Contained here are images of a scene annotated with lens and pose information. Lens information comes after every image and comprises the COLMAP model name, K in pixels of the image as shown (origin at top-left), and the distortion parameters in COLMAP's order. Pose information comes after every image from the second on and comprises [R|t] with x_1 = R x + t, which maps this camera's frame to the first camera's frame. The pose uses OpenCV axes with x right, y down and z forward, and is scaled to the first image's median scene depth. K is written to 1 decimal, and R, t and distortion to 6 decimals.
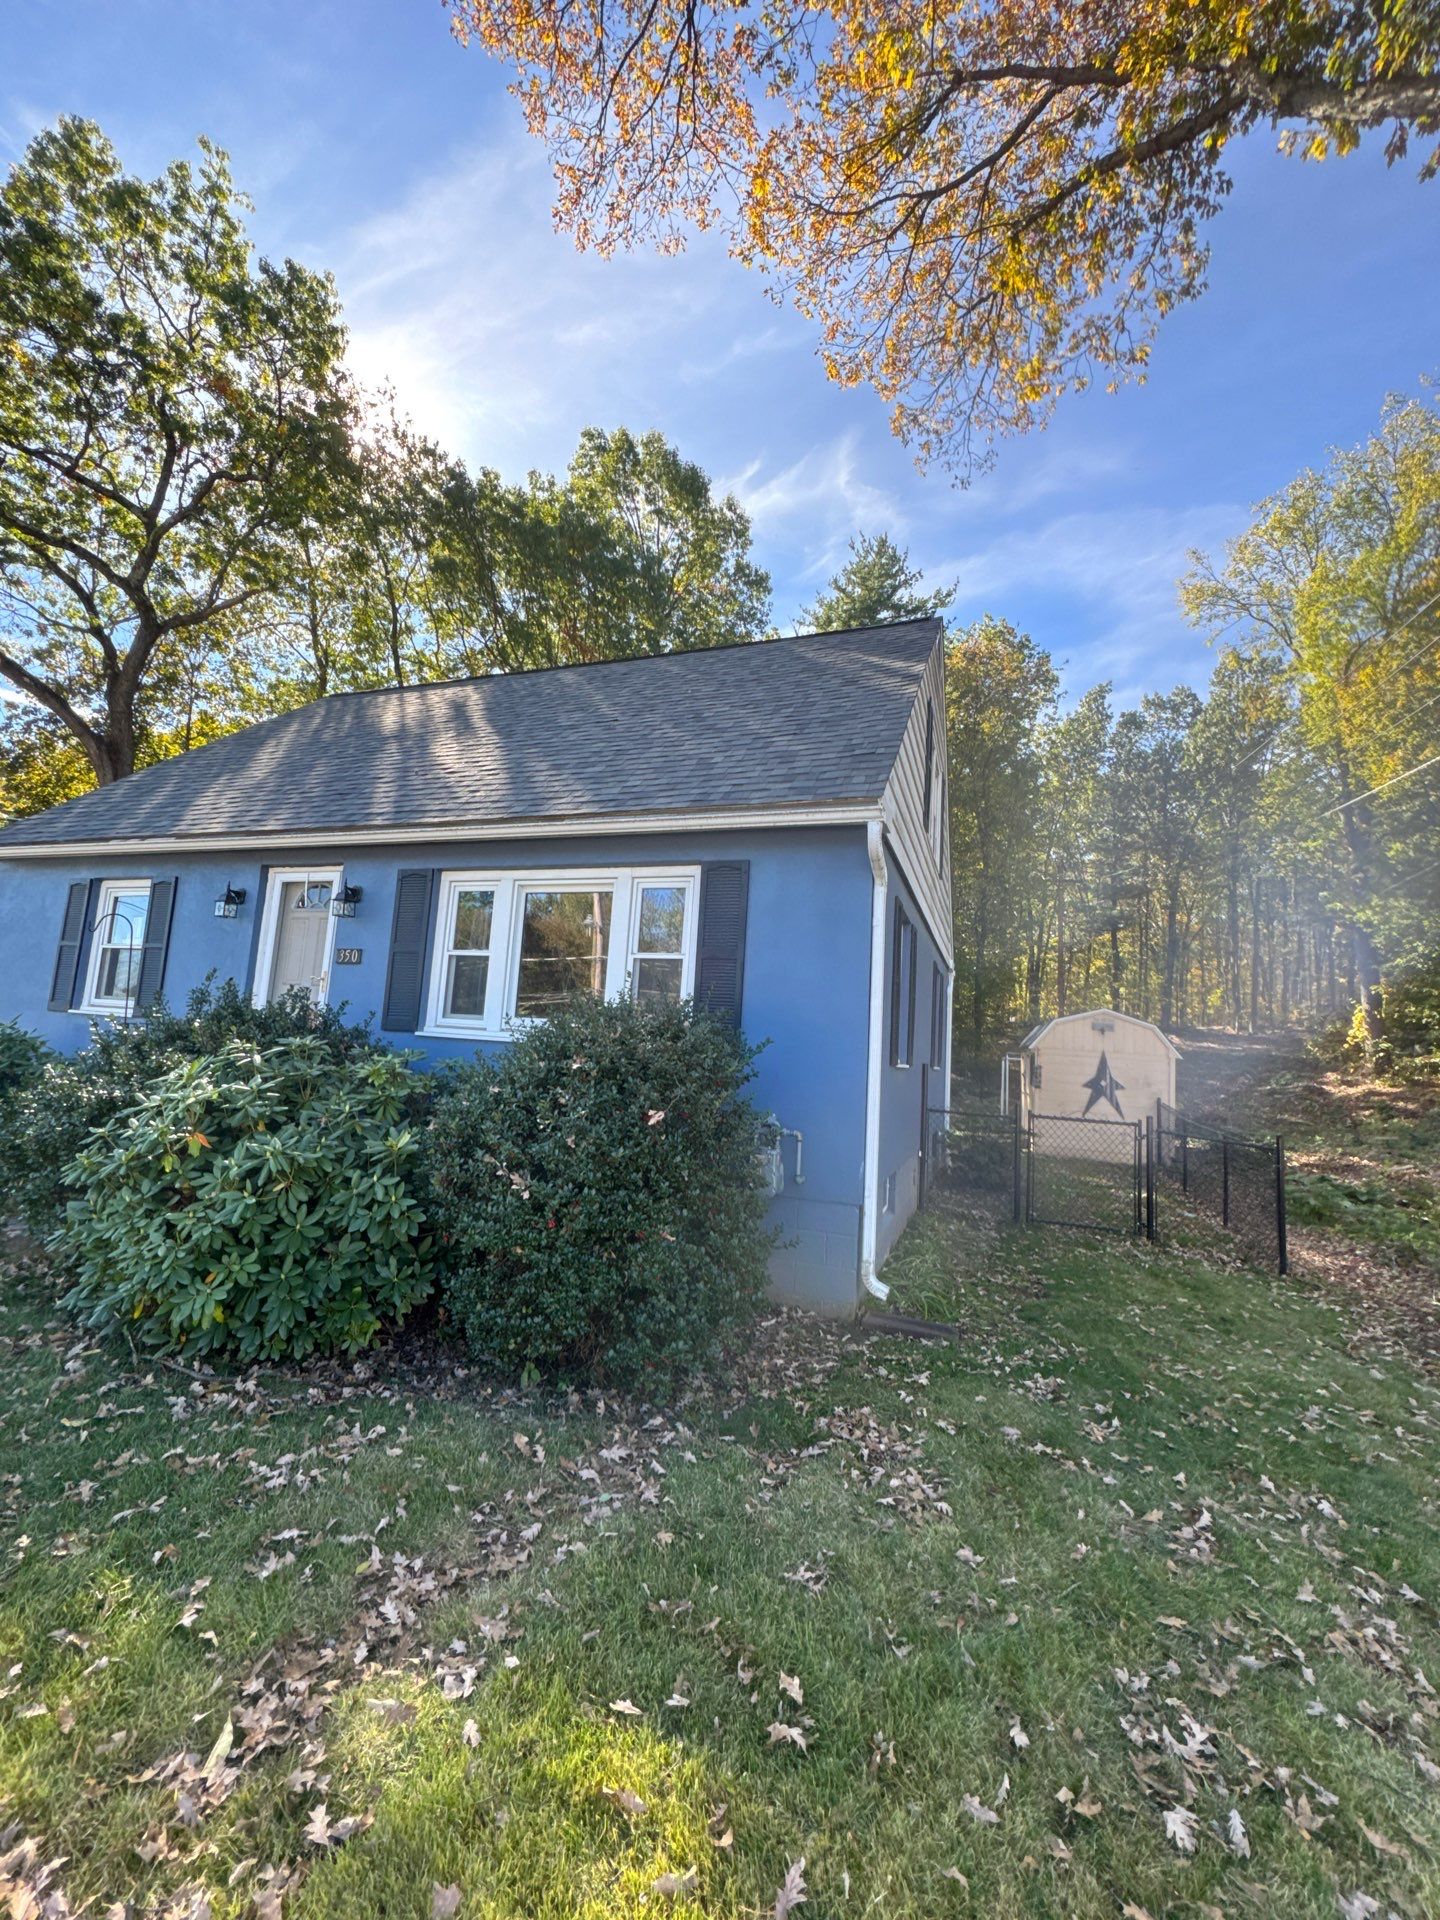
lens RADIAL K [[714.1, 0, 746.8], [0, 714.1, 990.4], [0, 0, 1]] dist [-0.000037, 0.000045]
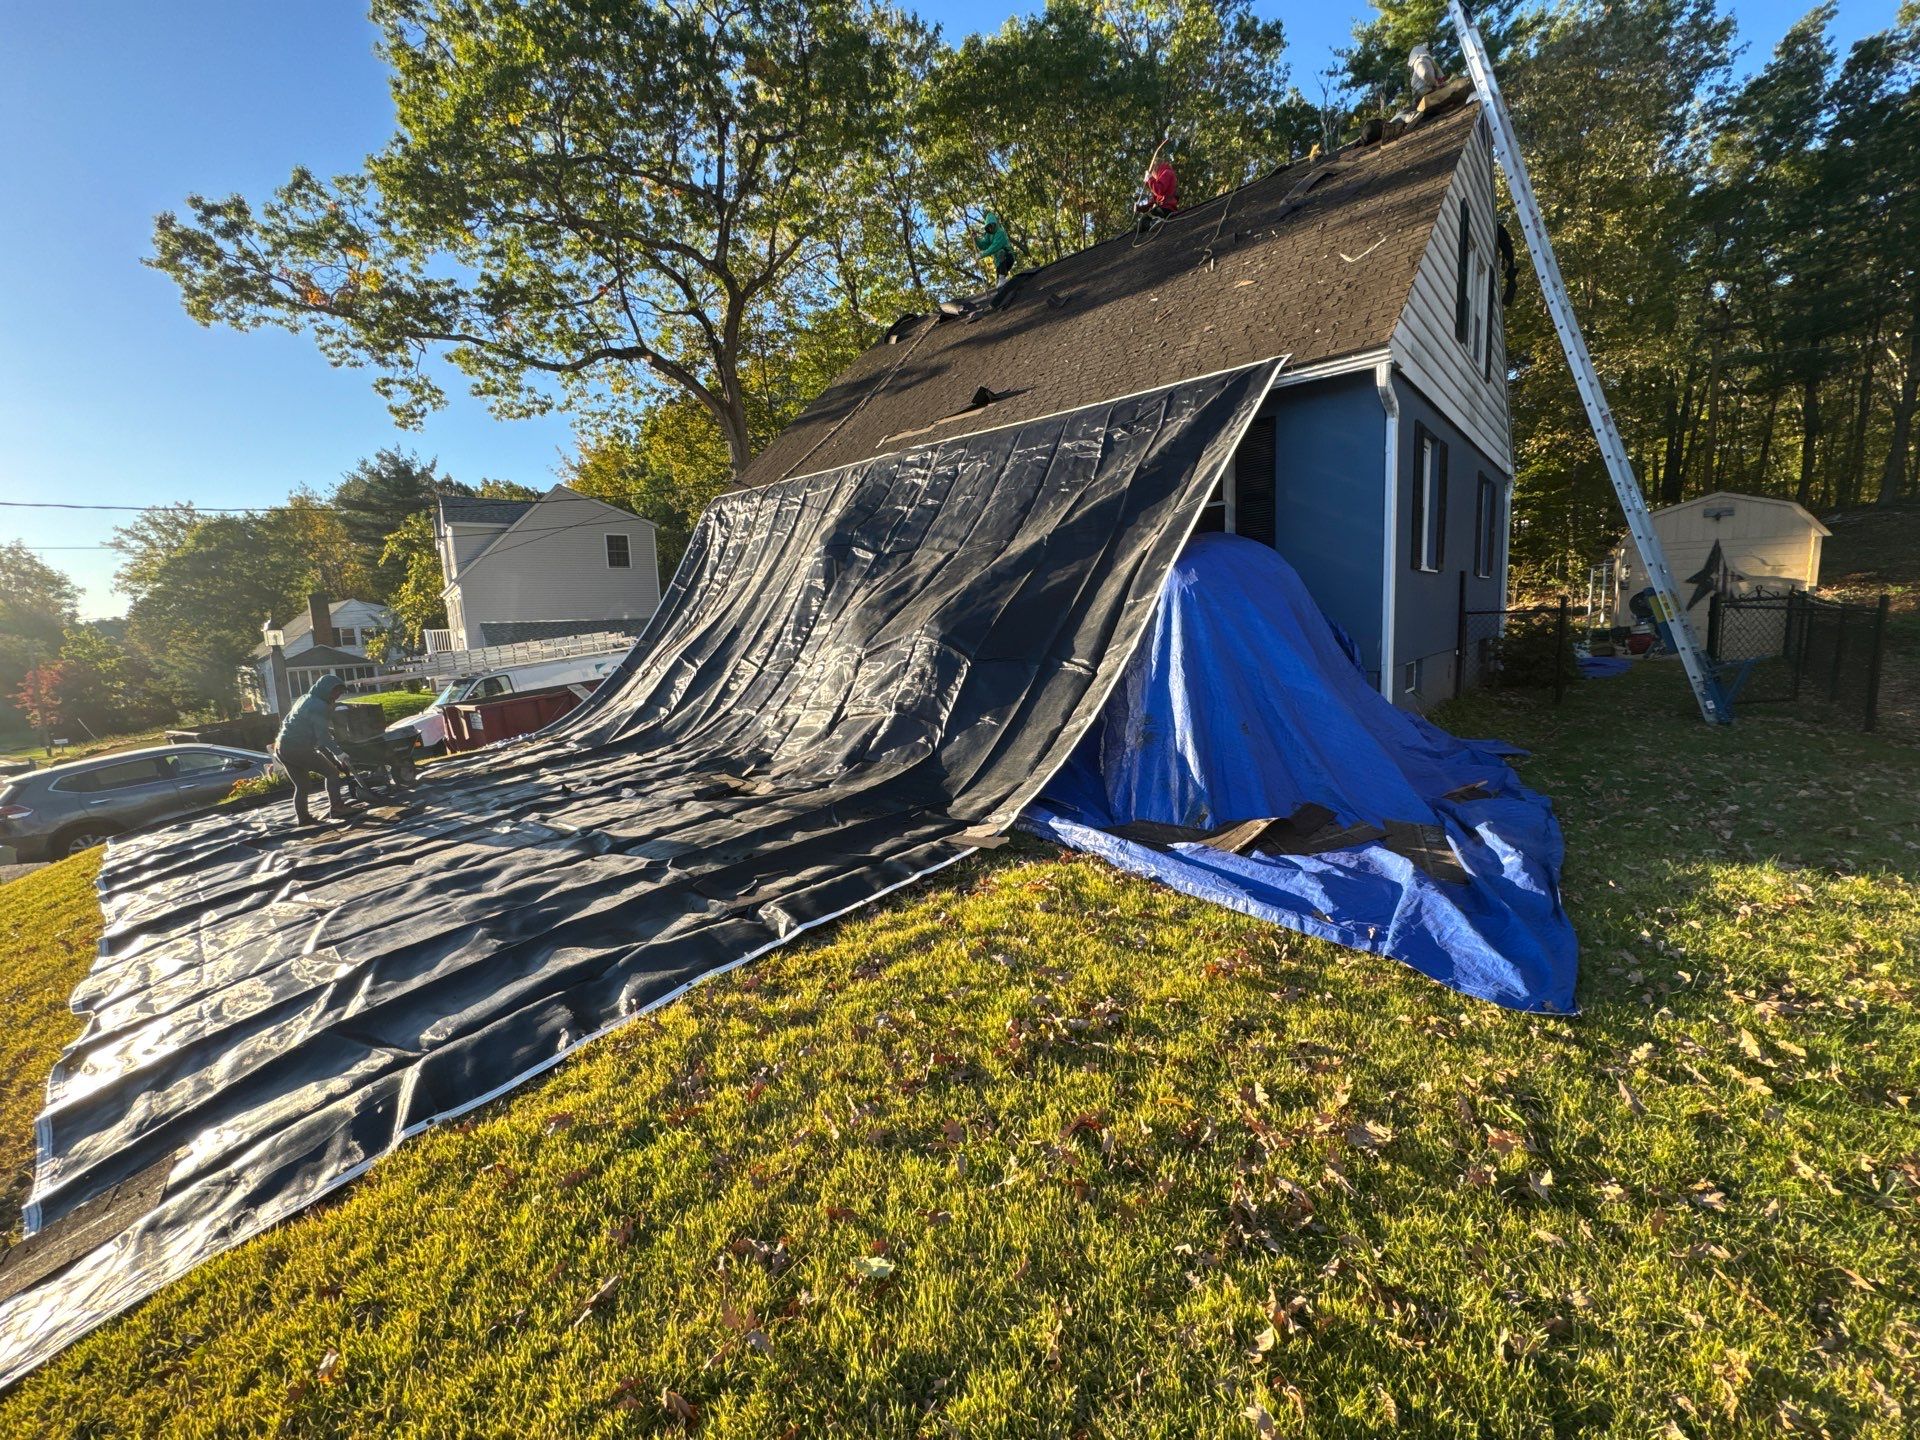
lens RADIAL K [[771.5, 0, 960.0], [0, 771.5, 720.0], [0, 0, 1]] dist [-0.000378, -0.000652]
pose [[0.916043, -0.046147, -0.398418, 0.003917], [0.125471, 0.976472, 0.175382, 0.010187], [0.380950, -0.210648, 0.900280, -0.169821]]
